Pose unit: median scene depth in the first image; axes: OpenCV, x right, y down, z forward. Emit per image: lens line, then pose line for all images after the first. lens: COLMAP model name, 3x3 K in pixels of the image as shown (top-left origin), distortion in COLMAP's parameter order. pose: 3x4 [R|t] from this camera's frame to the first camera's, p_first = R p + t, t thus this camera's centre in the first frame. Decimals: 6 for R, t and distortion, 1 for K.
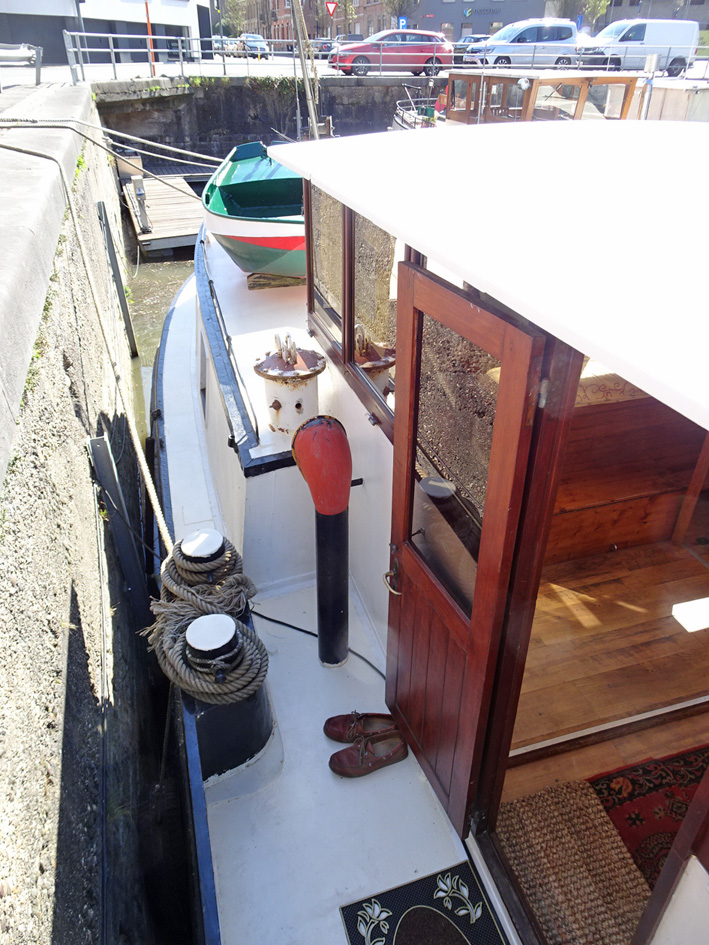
lens RADIAL K [[666.9, 0, 354.5], [0, 666.9, 472.5], [0, 0, 1]] dist [0.010156, -0.009298]
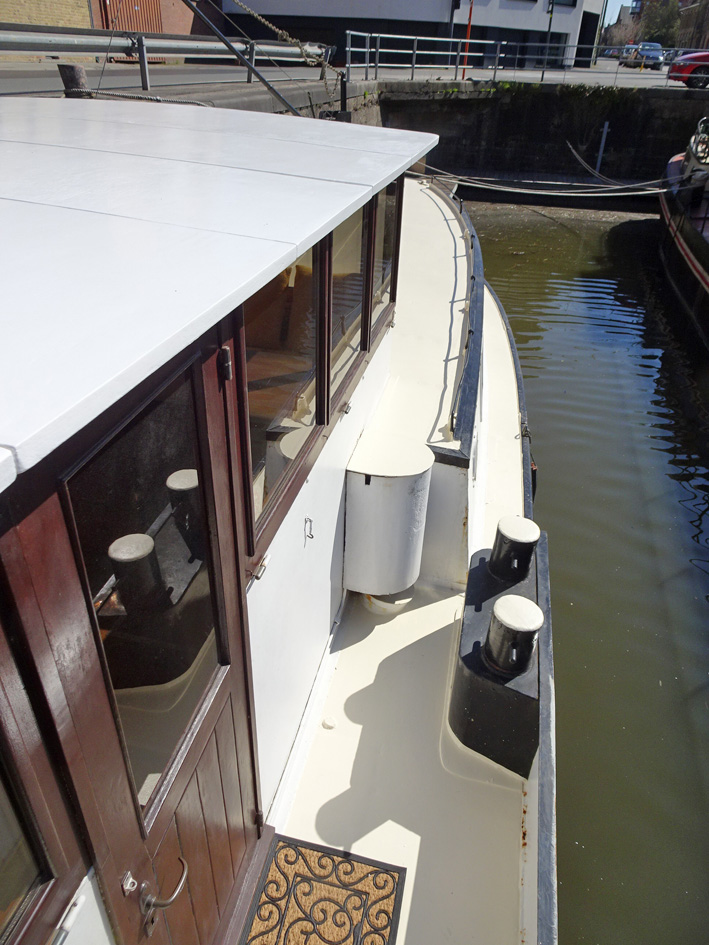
lens RADIAL K [[656.8, 0, 354.5], [0, 656.8, 472.5], [0, 0, 1]] dist [0.015599, -0.000255]
pose [[0.854050, 0.295862, -0.427860, 0.212217], [-0.298123, 0.952413, 0.063506, -0.037047], [0.426288, 0.073317, 0.901611, 0.067368]]
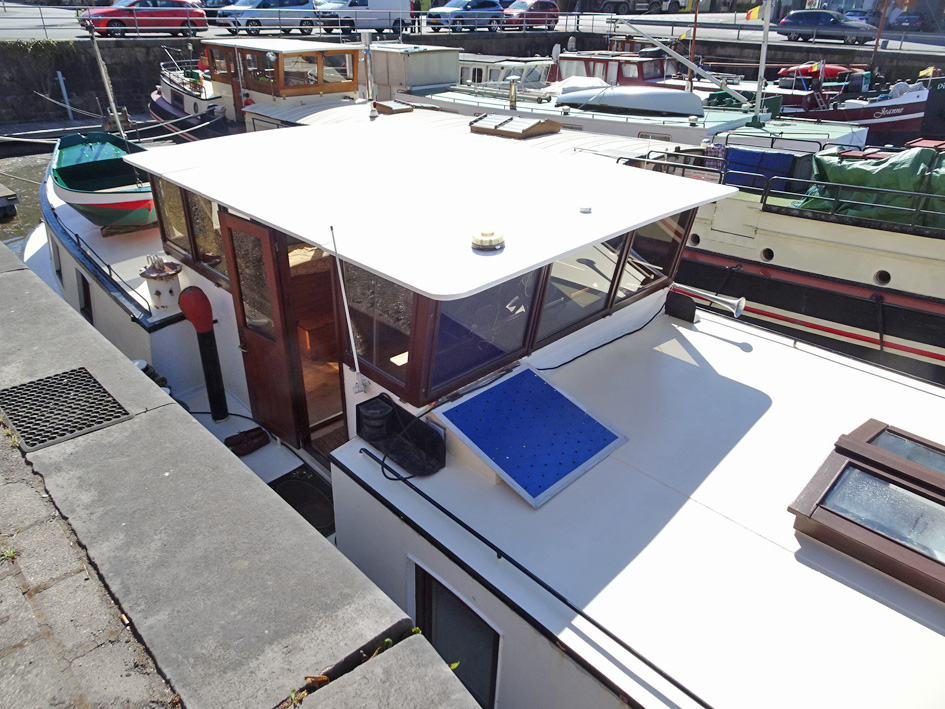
lens RADIAL K [[660.0, 0, 462.1], [0, 660.0, 354.5], [0, 0, 1]] dist [0.007143, -0.003272]
pose [[0.897733, -0.197441, 0.393819, -0.020039], [0.222026, 0.974886, -0.017364, 0.048639], [-0.380500, 0.103026, 0.919024, -0.167751]]
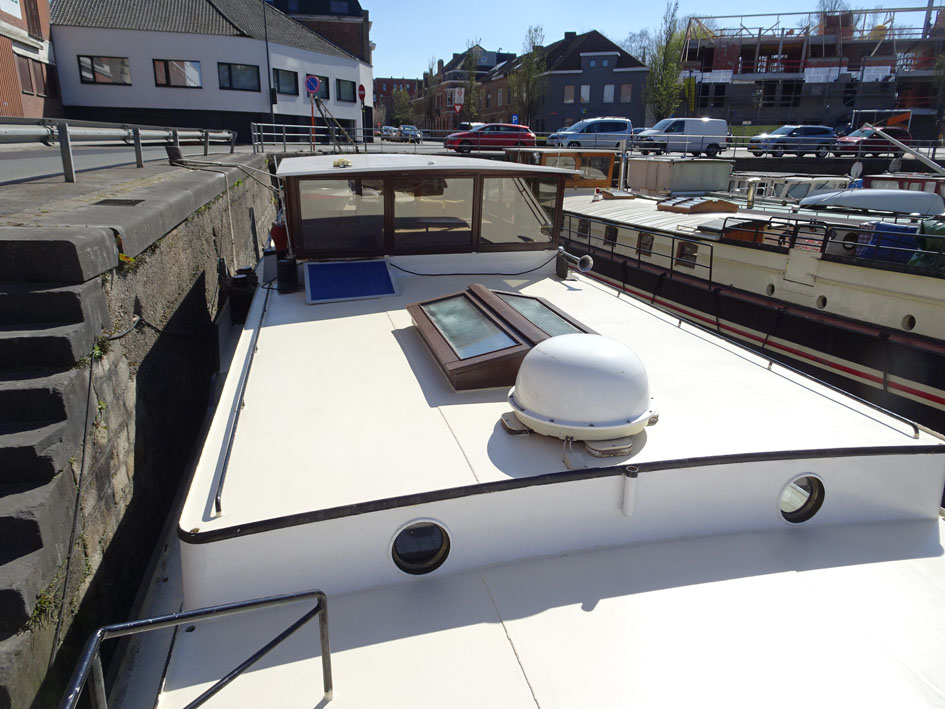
lens RADIAL K [[659.9, 0, 472.5], [0, 659.9, 354.5], [0, 0, 1]] dist [0.002555, -0.004144]
pose [[0.997808, 0.028761, -0.059592, 0.166004], [-0.042403, 0.969305, -0.242176, 0.192365], [0.050798, 0.244172, 0.968401, -0.299105]]
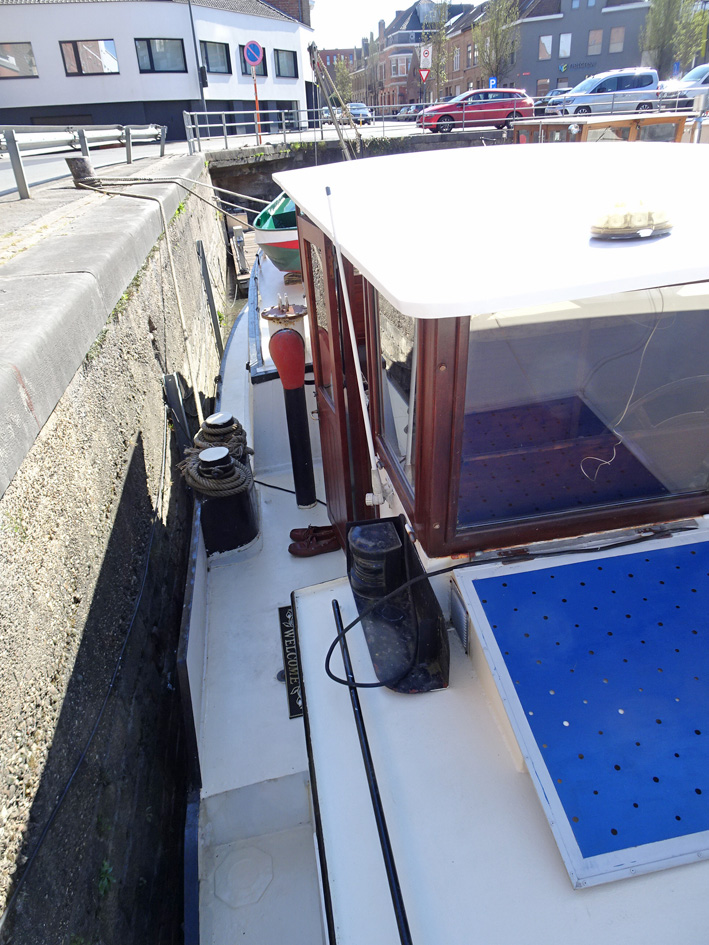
lens RADIAL K [[666.2, 0, 354.5], [0, 666.2, 472.5], [0, 0, 1]] dist [0.003756, -0.006264]
pose [[0.988172, 0.012840, -0.152810, 0.051585], [-0.023472, 0.997411, -0.067974, 0.052378], [0.151542, 0.070757, 0.985915, -0.077643]]
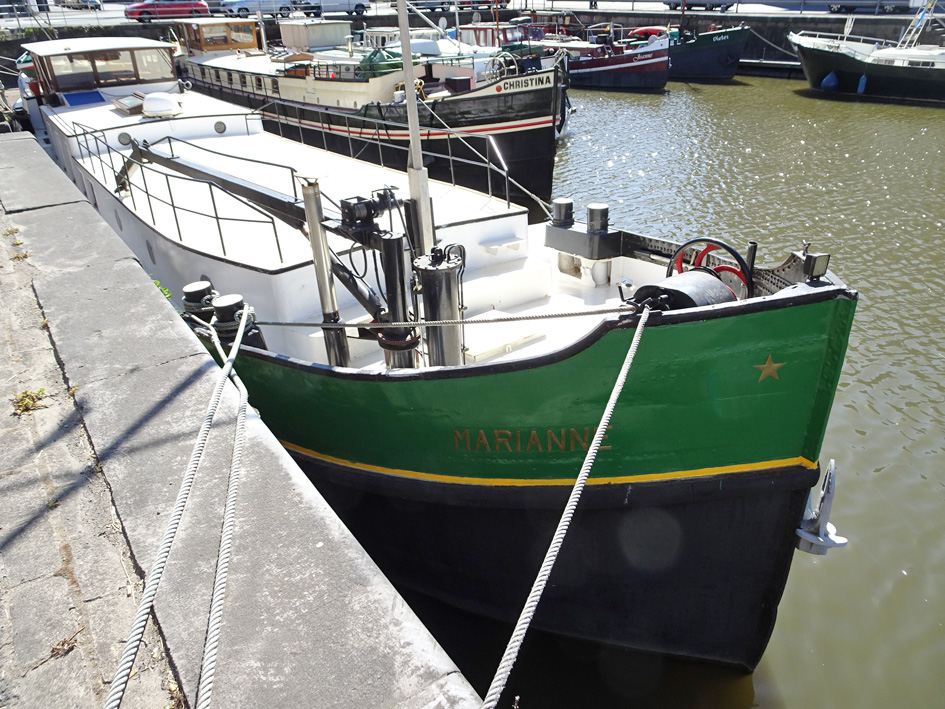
lens RADIAL K [[660.0, 0, 462.1], [0, 660.0, 354.5], [0, 0, 1]] dist [0.007143, -0.003272]
pose [[0.952994, -0.166006, 0.253464, 0.278838], [0.179992, 0.983119, -0.032856, 0.530168], [-0.243731, 0.076933, 0.966787, -0.925538]]
